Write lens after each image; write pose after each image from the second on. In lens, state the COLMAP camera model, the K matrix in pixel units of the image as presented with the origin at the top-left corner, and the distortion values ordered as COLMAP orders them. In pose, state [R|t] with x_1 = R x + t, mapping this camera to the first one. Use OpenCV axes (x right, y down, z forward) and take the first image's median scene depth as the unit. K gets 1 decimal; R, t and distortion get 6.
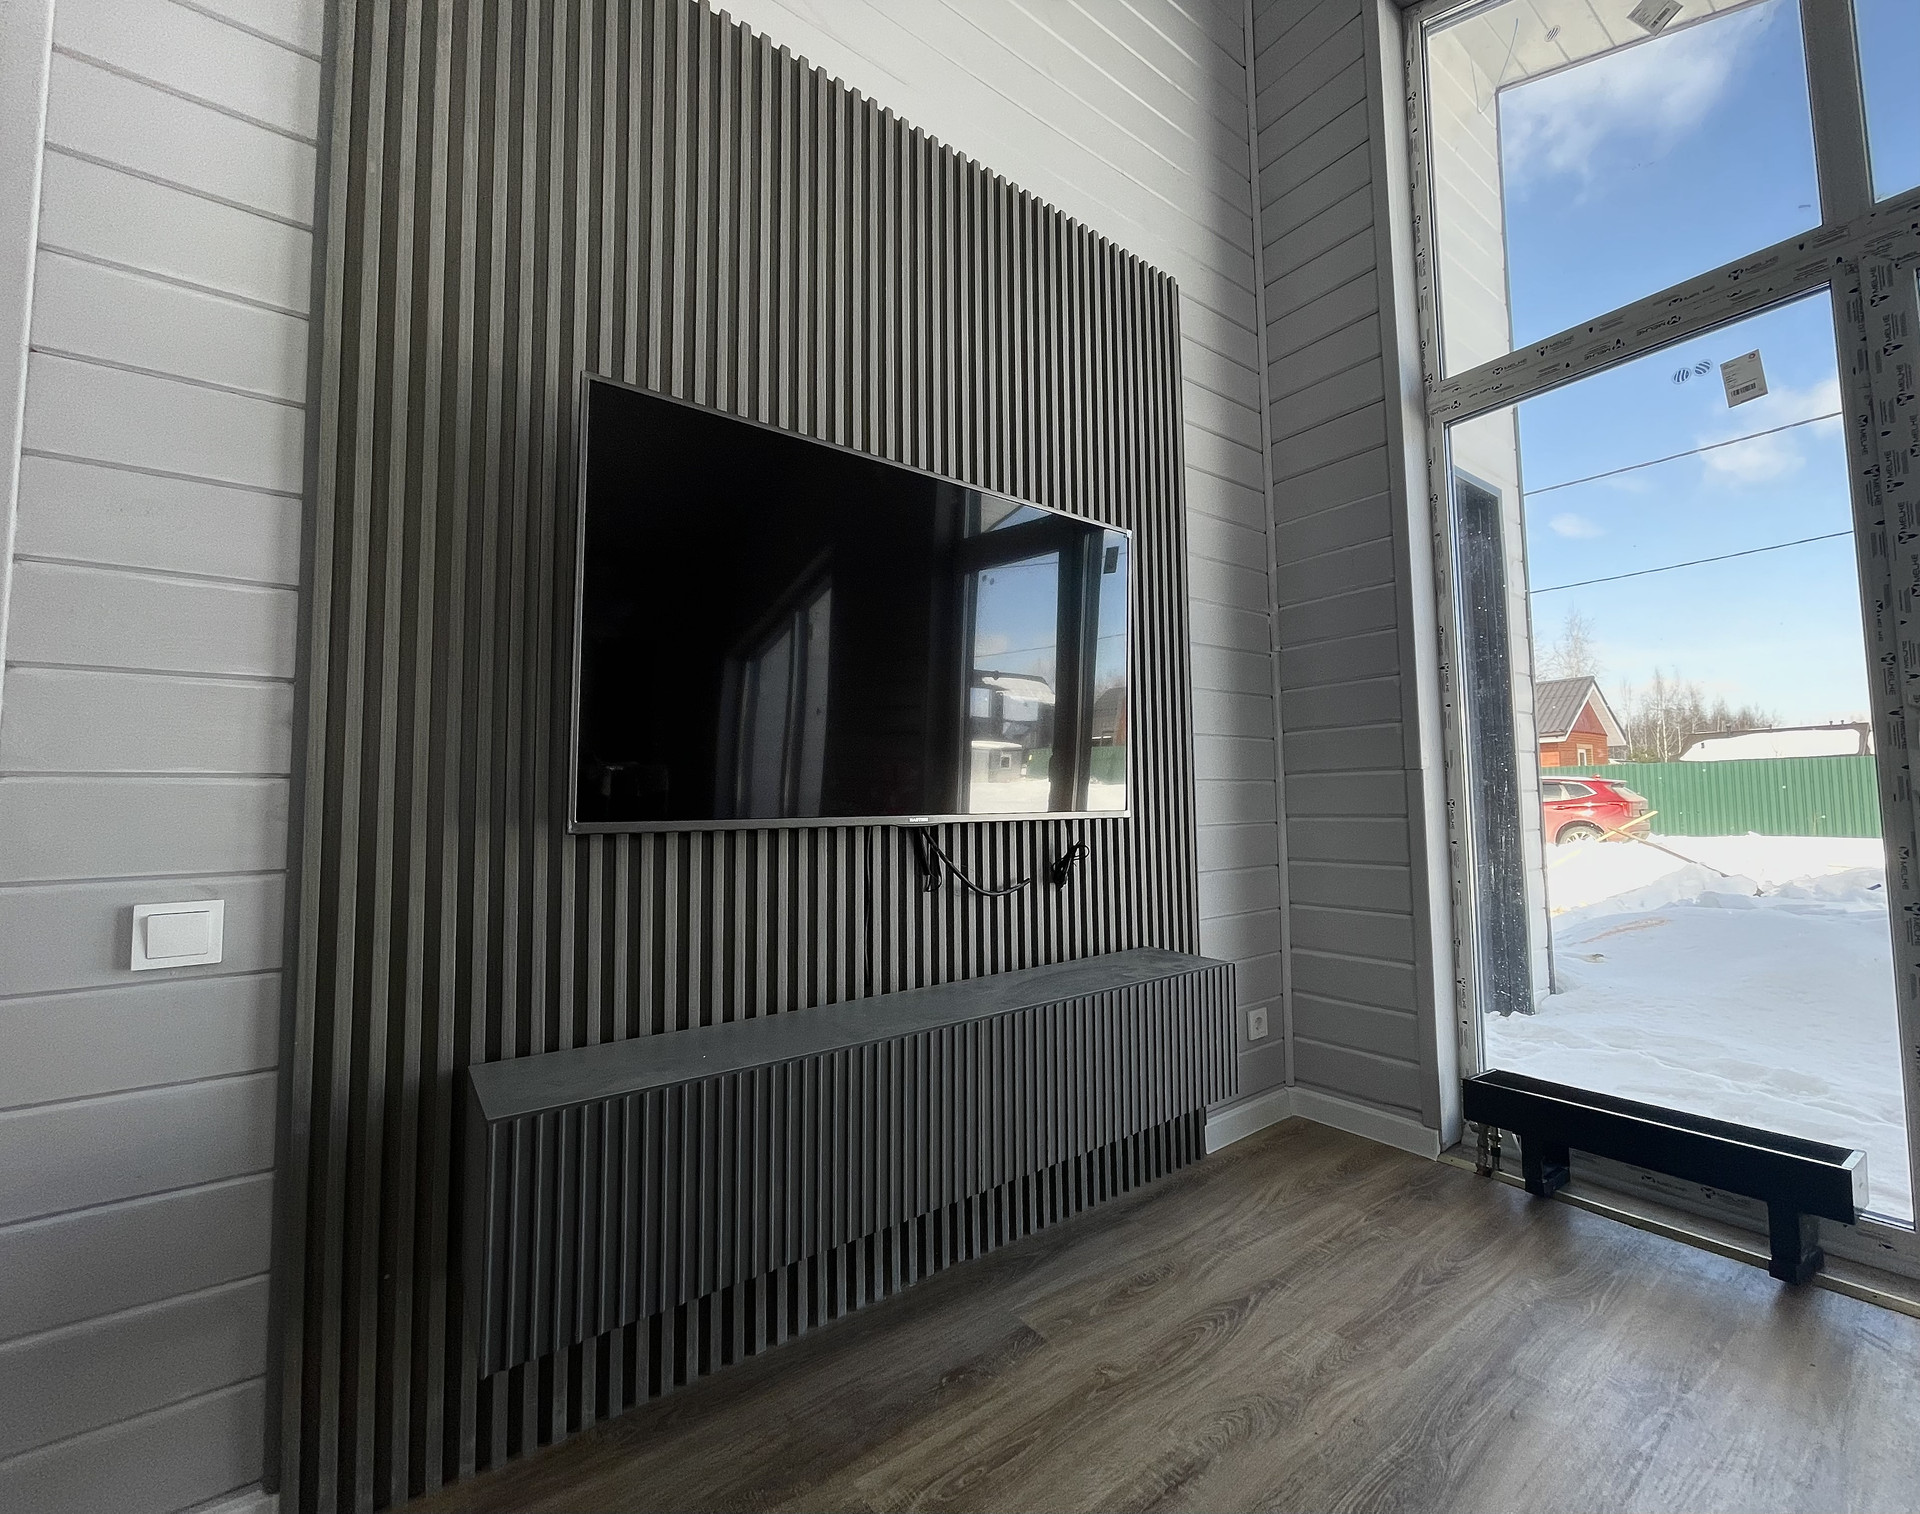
lens RADIAL K [[820.0, 0, 963.3], [0, 820.0, 747.6], [0, 0, 1]] dist [-0.004879, -0.000500]
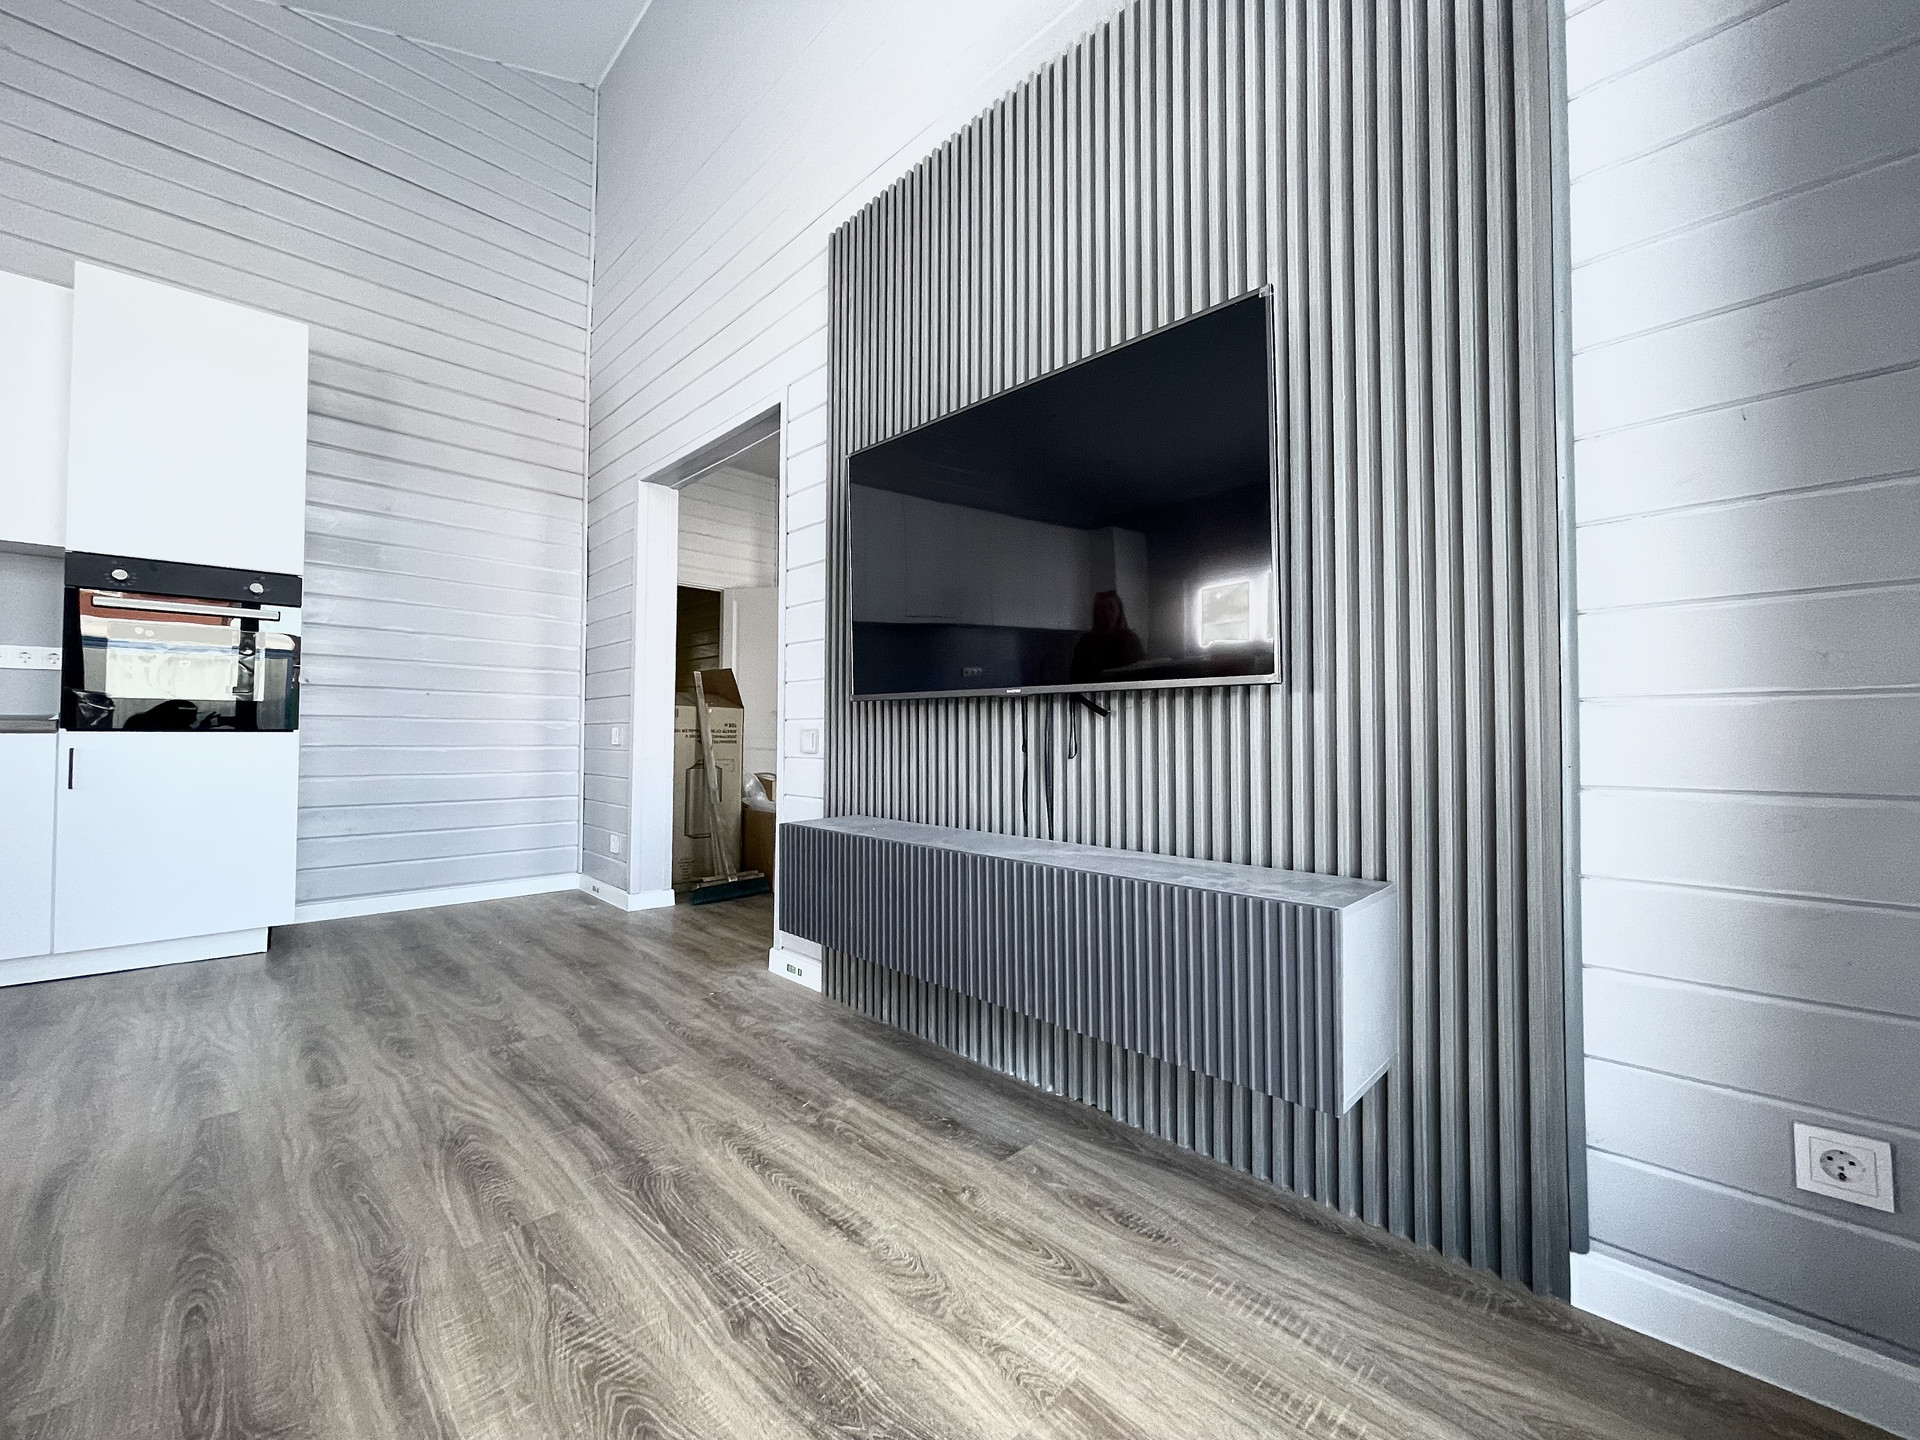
lens RADIAL K [[767.5, 0, 962.9], [0, 767.5, 721.6], [0, 0, 1]] dist [-0.010389, 0.002572]
pose [[0.134619, 0.000982, -0.990897, 1.060309], [0.067228, 0.997686, 0.010122, 0.124258], [0.988614, -0.067979, 0.134242, 0.818904]]
